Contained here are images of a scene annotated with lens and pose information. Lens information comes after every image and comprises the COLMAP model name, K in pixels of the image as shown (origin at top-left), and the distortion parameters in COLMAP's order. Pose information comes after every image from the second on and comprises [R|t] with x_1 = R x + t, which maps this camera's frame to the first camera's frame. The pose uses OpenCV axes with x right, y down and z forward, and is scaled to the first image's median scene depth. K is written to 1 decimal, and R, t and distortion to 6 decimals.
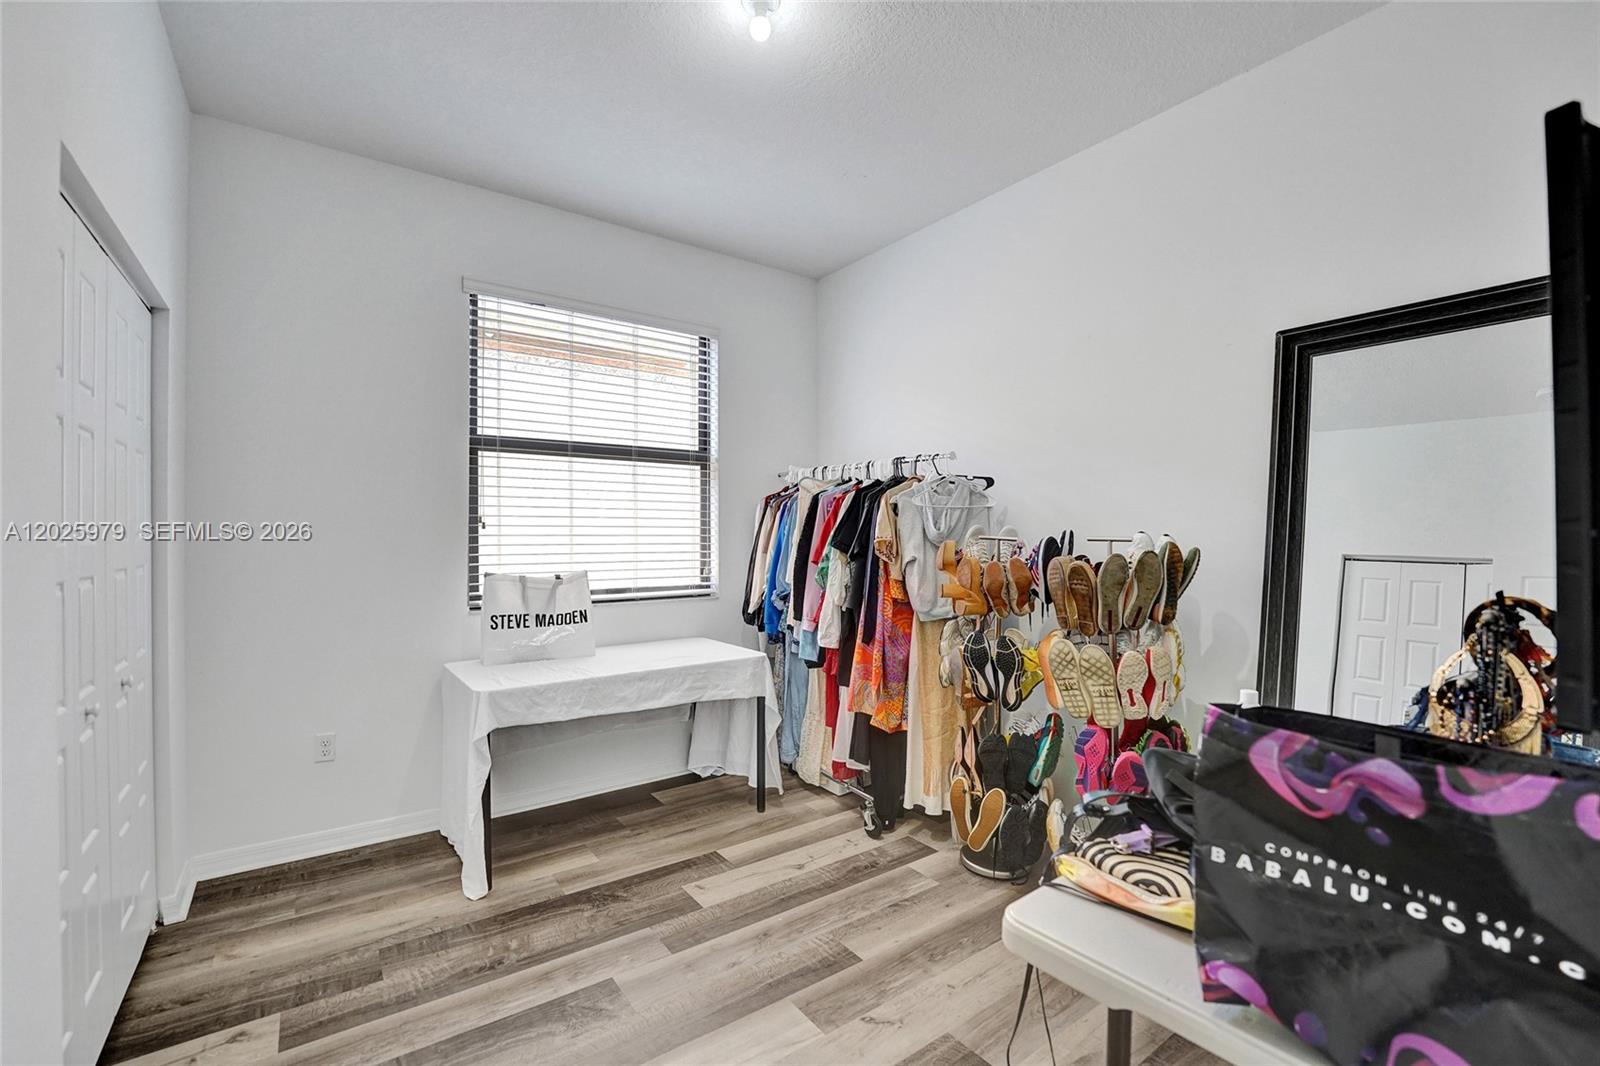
lens RADIAL K [[669.2, 0, 793.3], [0, 669.2, 520.4], [0, 0, 1]] dist [-0.025381, 0.000897]
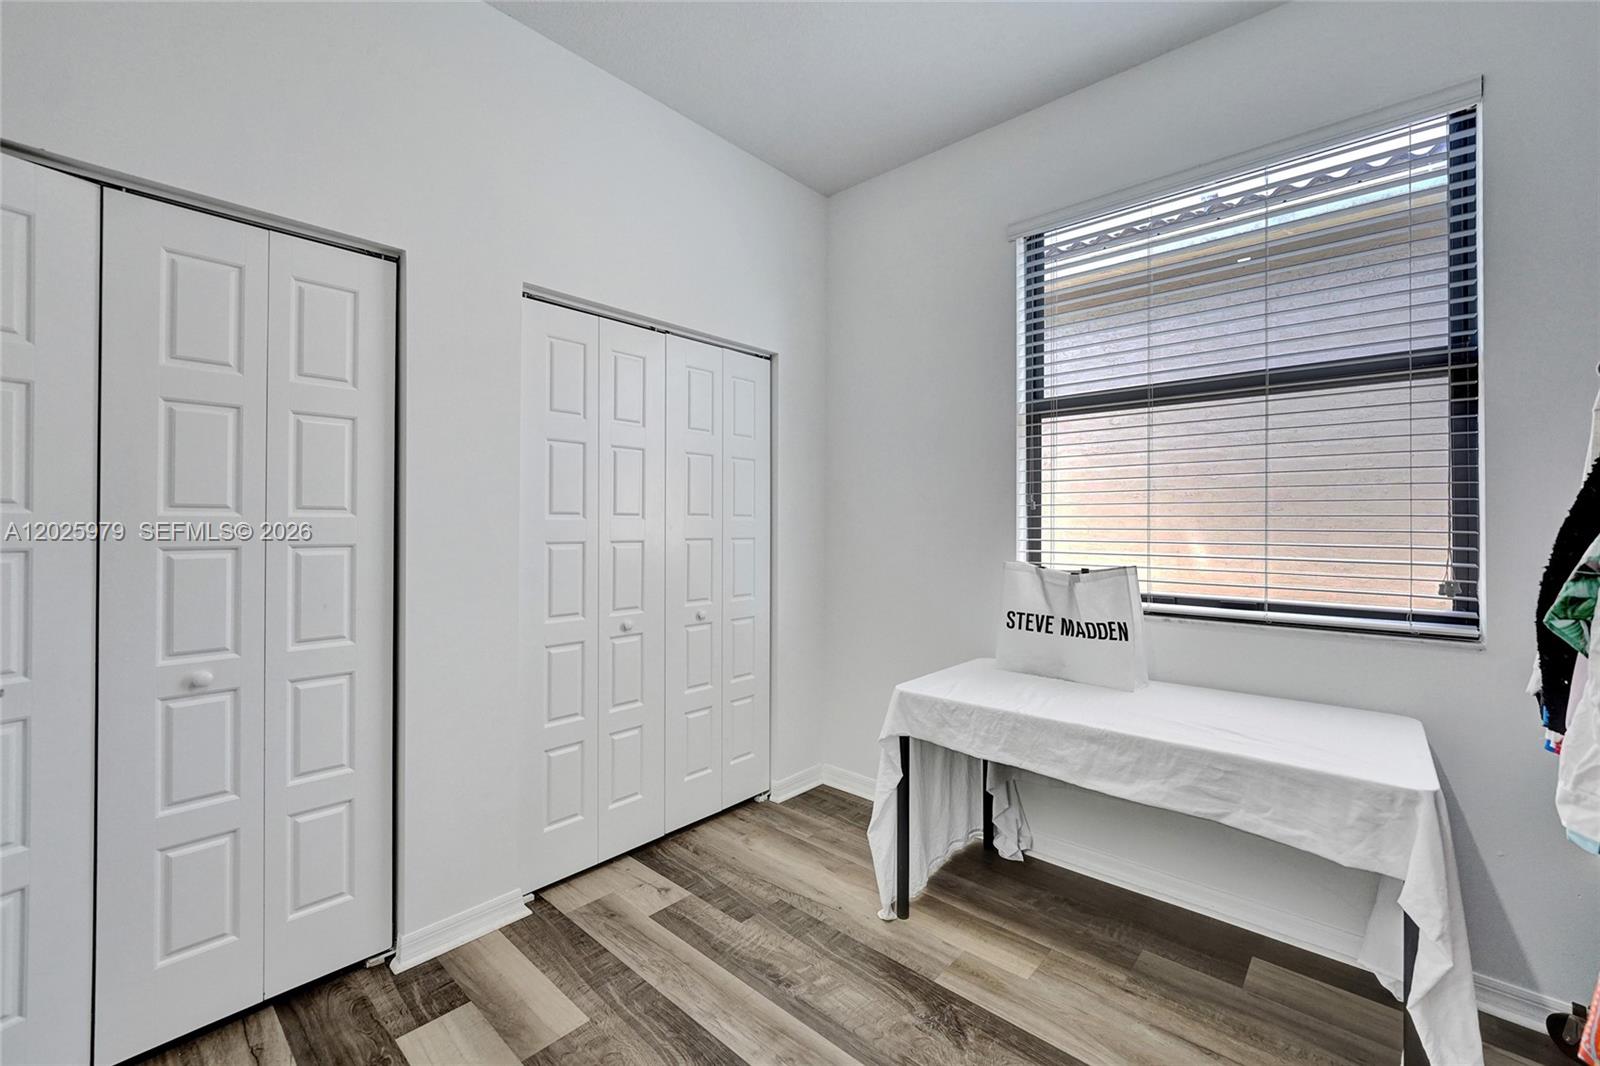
lens RADIAL K [[651.1, 0, 794.0], [0, 651.1, 523.6], [0, 0, 1]] dist [-0.010470, -0.000113]
pose [[0.223670, -0.004259, -0.974656, 0.282747], [0.011317, 0.999934, -0.001772, 0.031007], [0.974599, -0.010634, 0.223704, 0.552467]]
